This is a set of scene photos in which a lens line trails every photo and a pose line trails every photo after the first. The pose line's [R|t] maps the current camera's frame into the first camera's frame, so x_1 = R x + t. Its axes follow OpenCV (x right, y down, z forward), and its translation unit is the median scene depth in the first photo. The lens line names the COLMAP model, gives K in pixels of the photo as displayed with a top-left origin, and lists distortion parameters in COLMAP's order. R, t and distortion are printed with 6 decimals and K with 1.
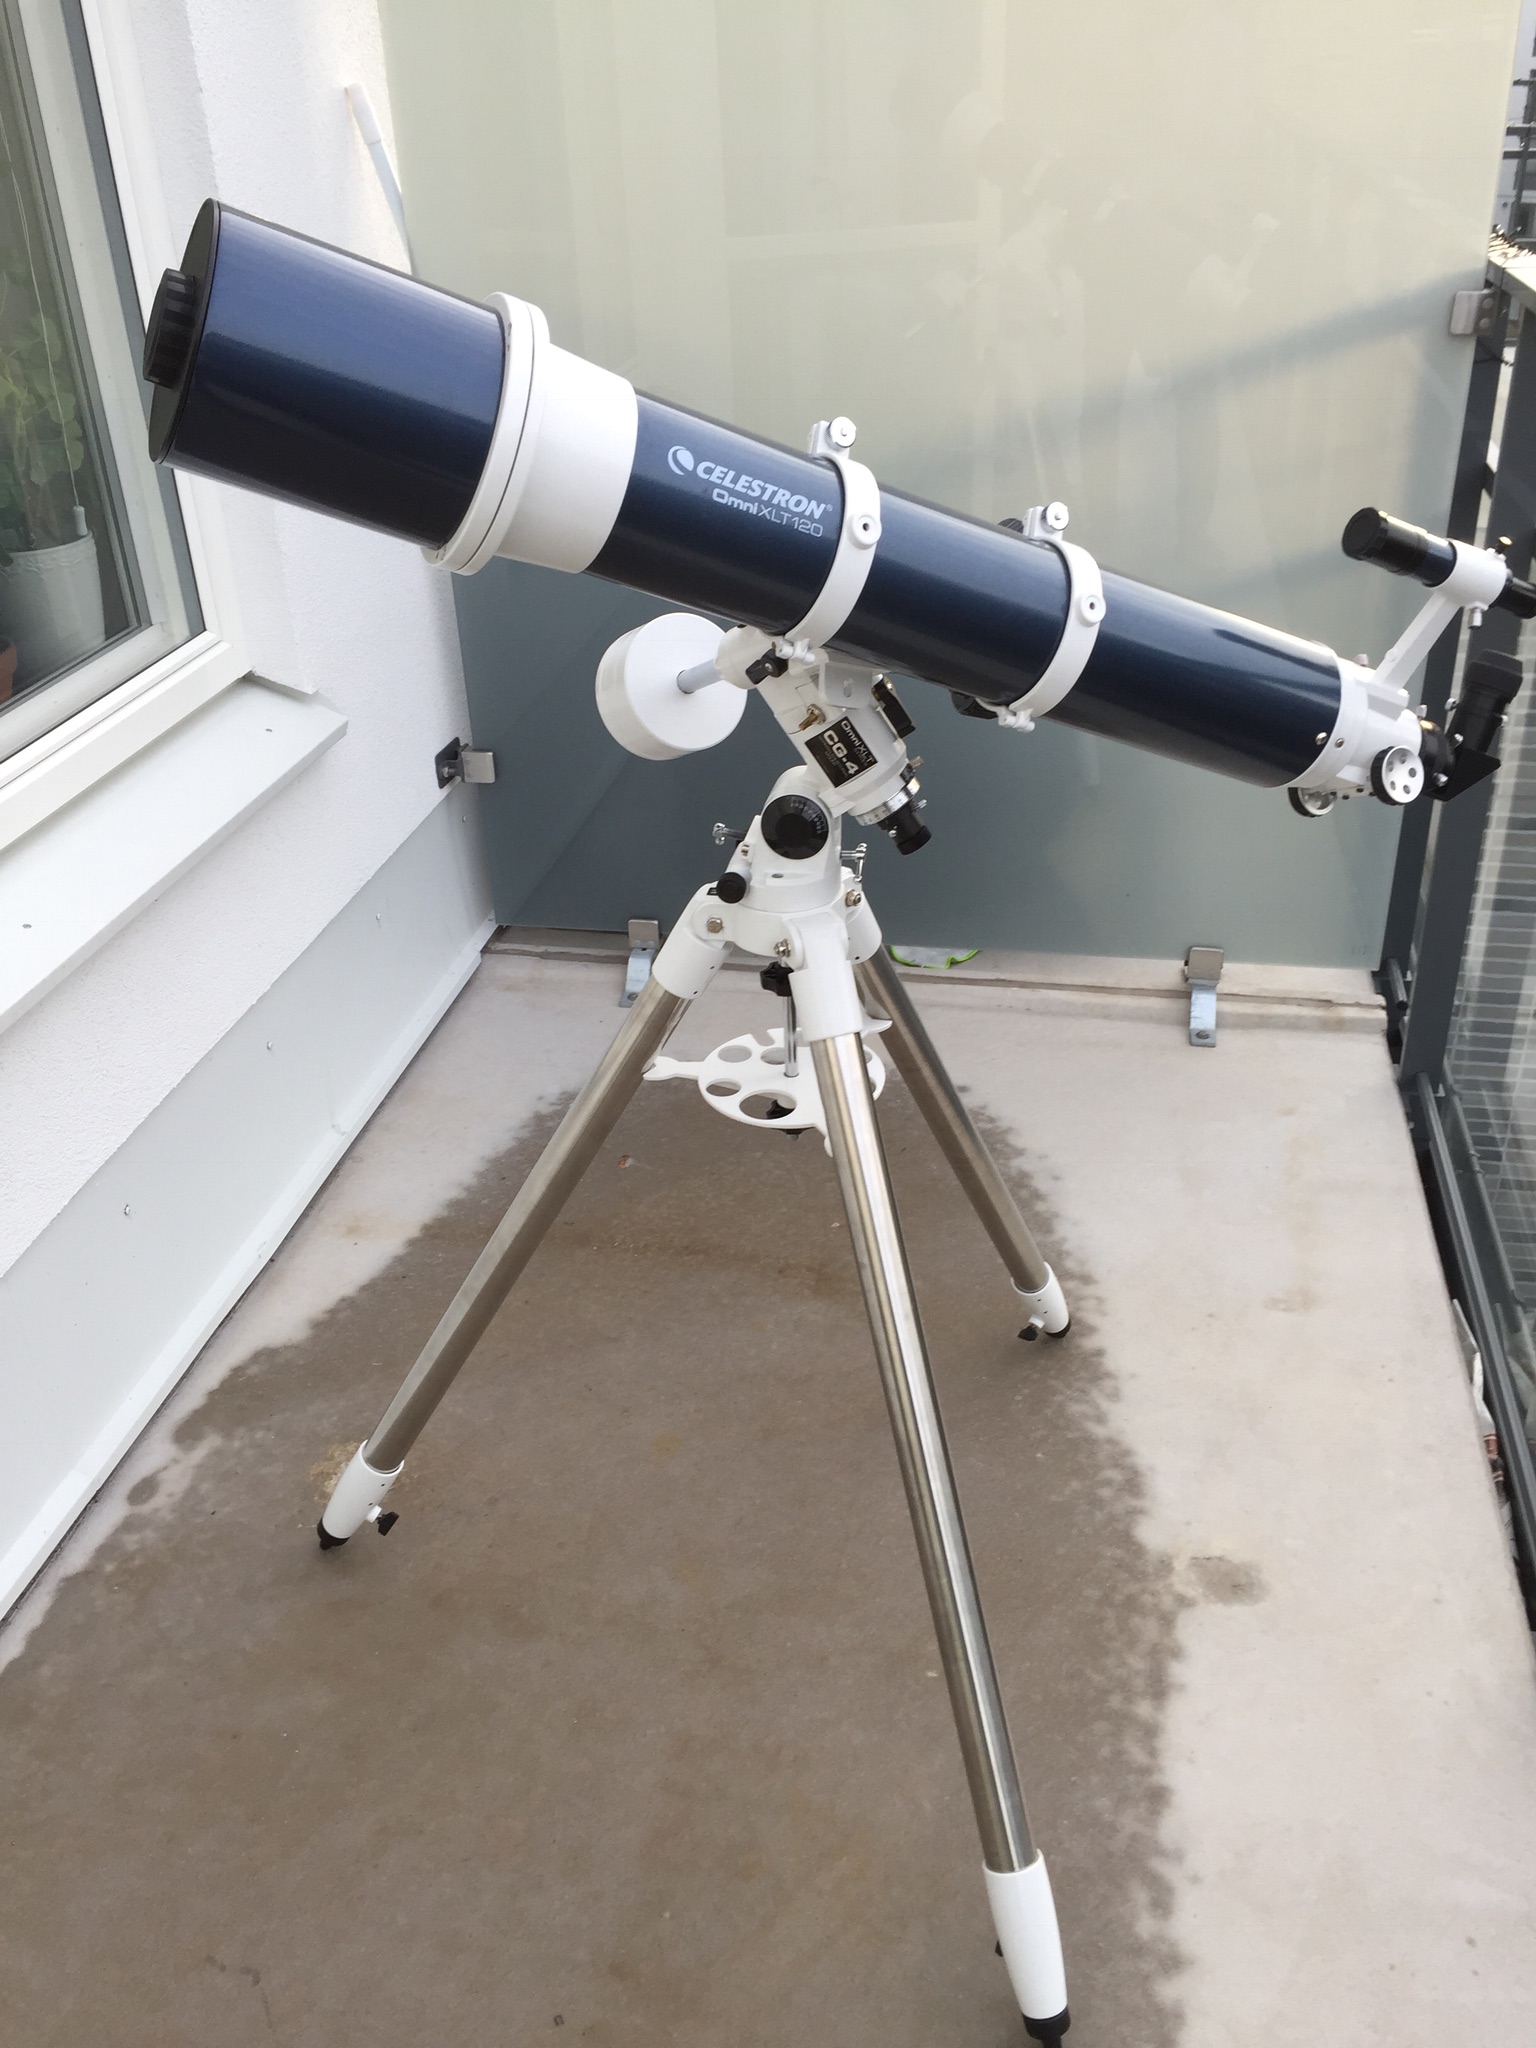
lens RADIAL K [[1819.7, 0, 768.0], [0, 1819.7, 1024.0], [0, 0, 1]] dist [0.112646, -0.239112]
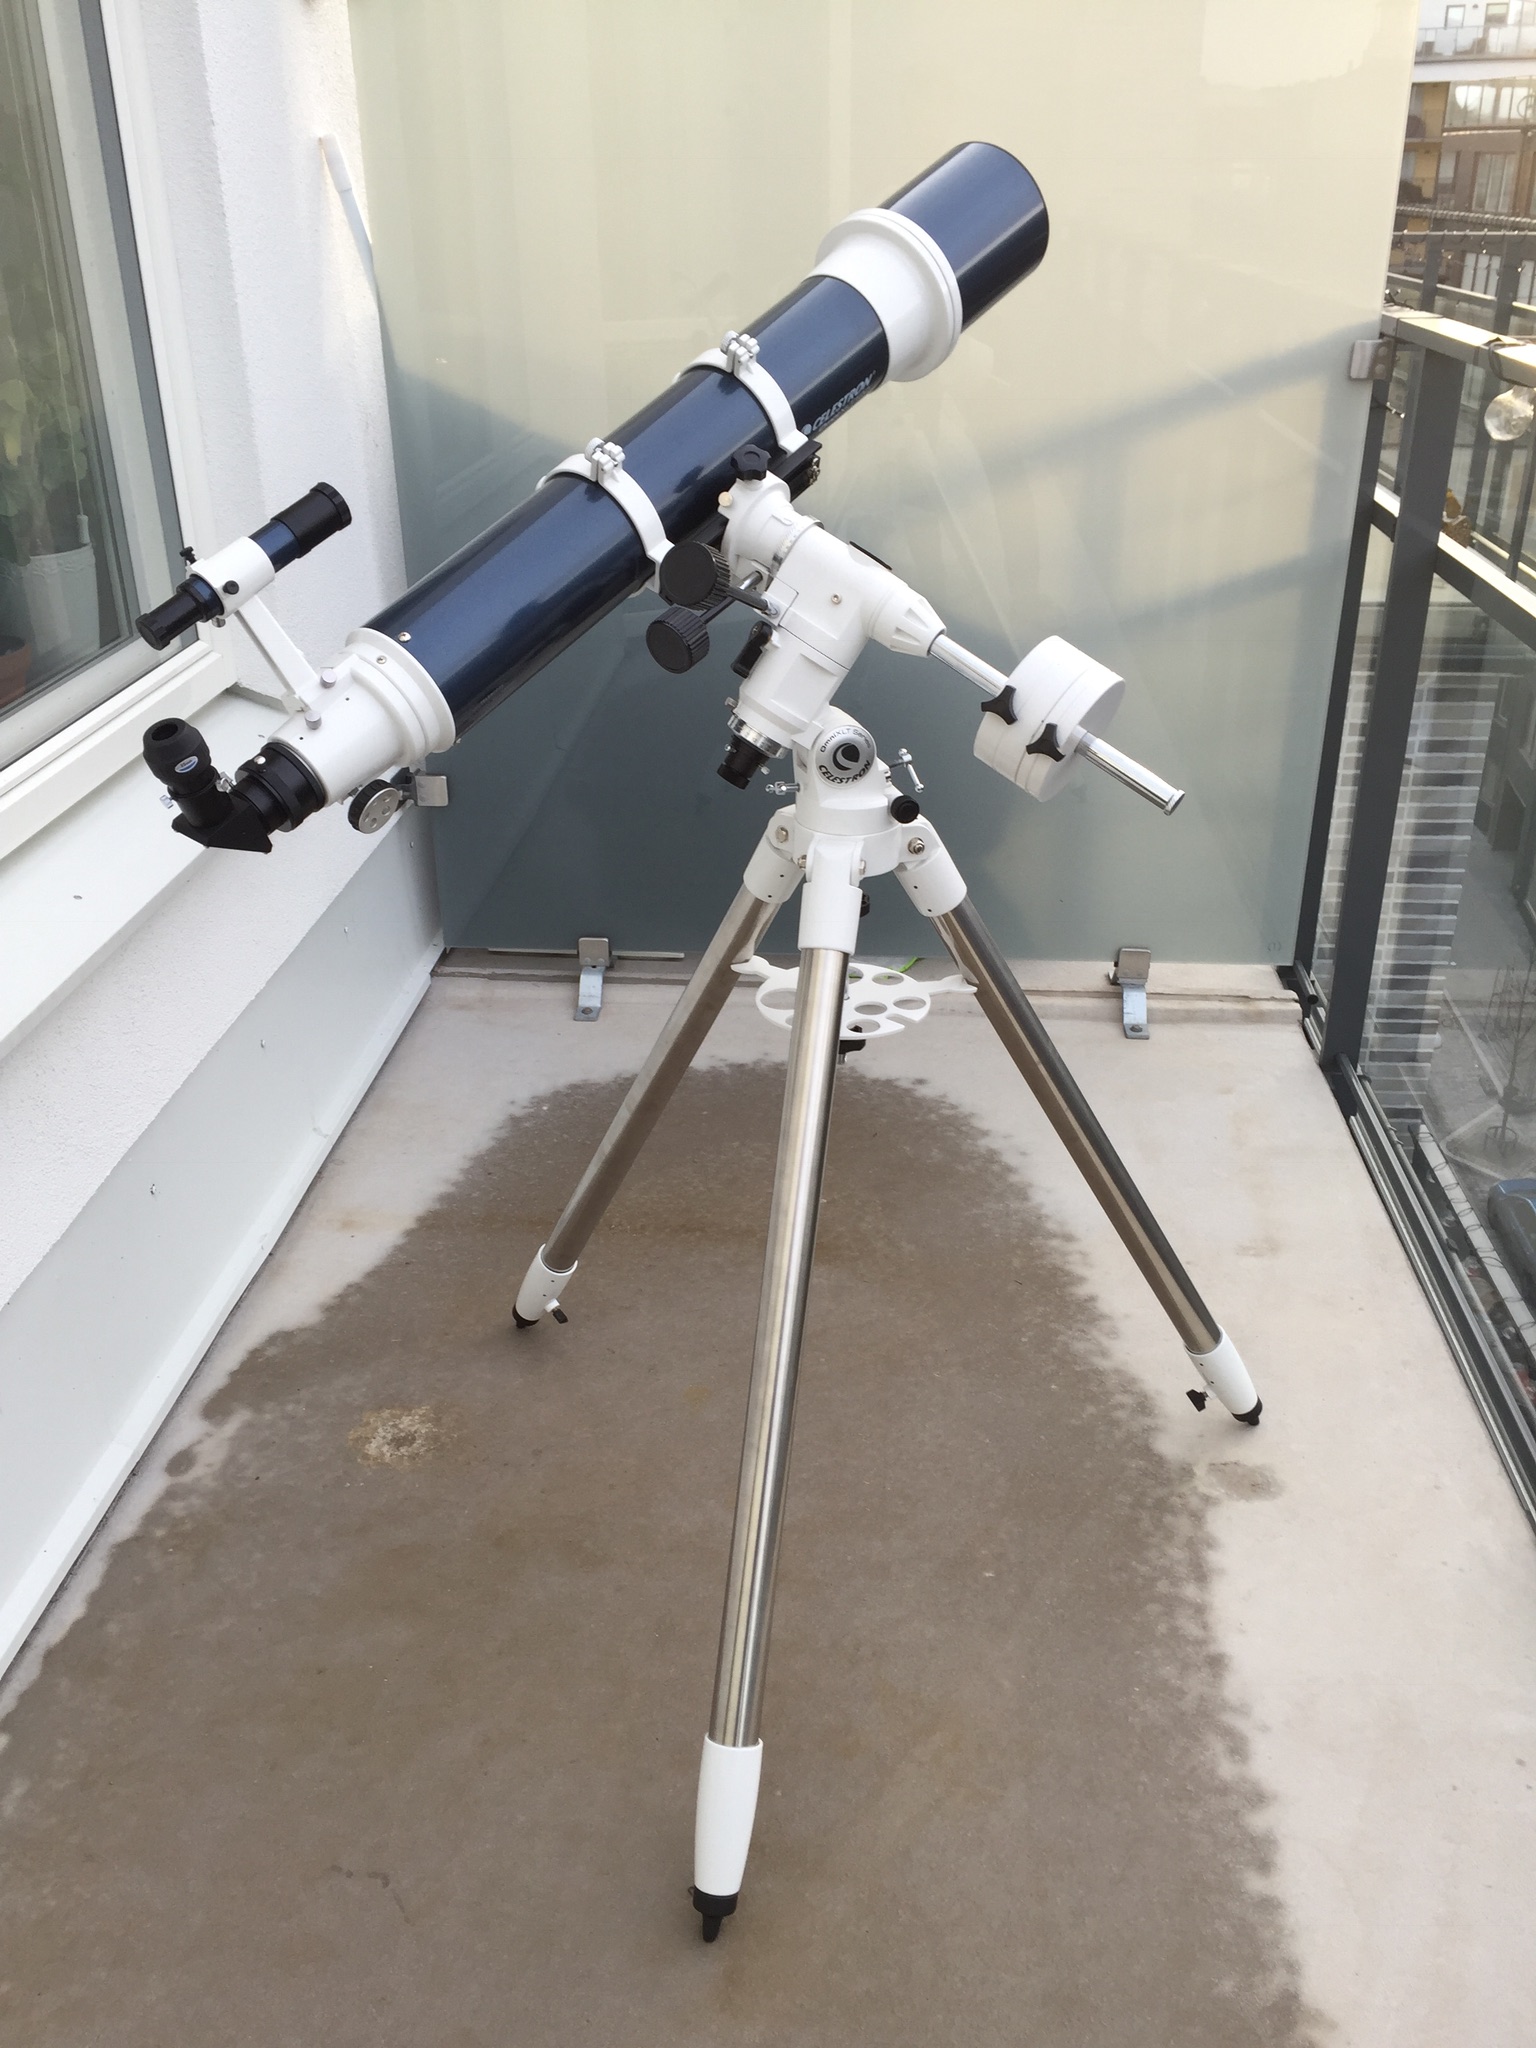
lens RADIAL K [[1818.6, 0, 768.0], [0, 1818.6, 1024.0], [0, 0, 1]] dist [0.110929, -0.264947]
pose [[0.993990, -0.019847, 0.107653, -0.118169], [0.026133, 0.998015, -0.057298, 0.076416], [-0.106302, 0.059767, 0.992536, -0.045202]]
